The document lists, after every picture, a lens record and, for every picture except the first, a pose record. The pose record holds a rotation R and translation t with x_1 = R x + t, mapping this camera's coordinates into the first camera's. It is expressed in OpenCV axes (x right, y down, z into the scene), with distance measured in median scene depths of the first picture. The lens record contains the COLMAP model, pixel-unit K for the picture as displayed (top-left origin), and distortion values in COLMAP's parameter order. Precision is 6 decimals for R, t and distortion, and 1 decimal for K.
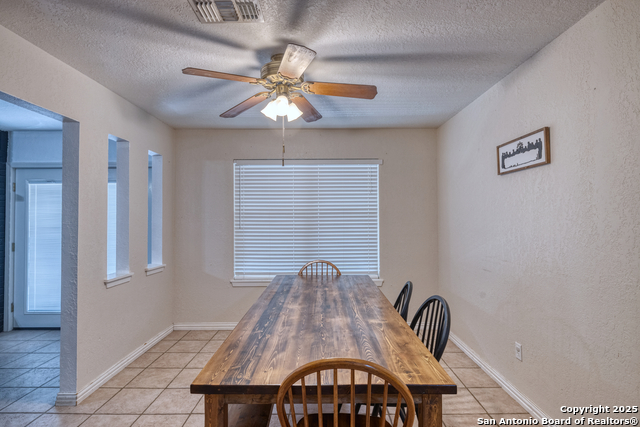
lens RADIAL K [[321.8, 0, 322.8], [0, 321.8, 211.3], [0, 0, 1]] dist [-0.002893, 0.000028]
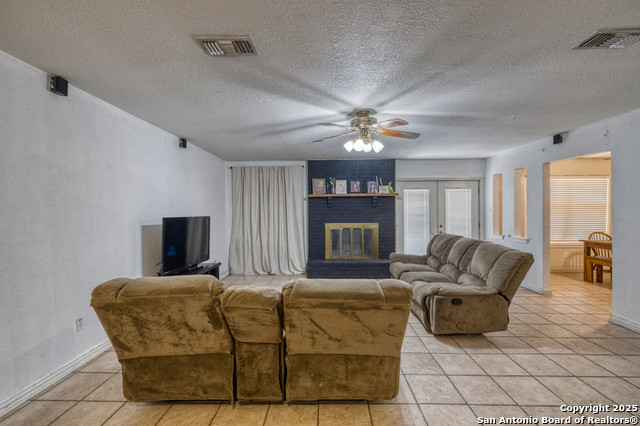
lens RADIAL K [[272.0, 0, 320.0], [0, 272.0, 213.0], [0, 0, 1]] dist [-0.000656, -0.000116]
pose [[0.999919, -0.001234, -0.012636, -1.364269], [0.001578, 0.999628, 0.027244, -0.000344], [0.012598, -0.027262, 0.999549, -0.492901]]
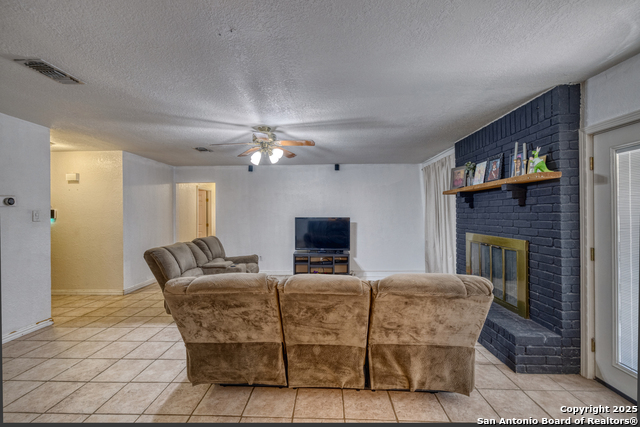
lens RADIAL K [[266.5, 0, 320.2], [0, 266.5, 212.0], [0, 0, 1]] dist [-0.003537, -0.000508]
pose [[-0.008222, -0.001533, -0.999965, -0.413569], [0.023725, 0.999717, -0.001728, 0.011872], [0.999685, -0.023738, -0.008183, 0.446187]]
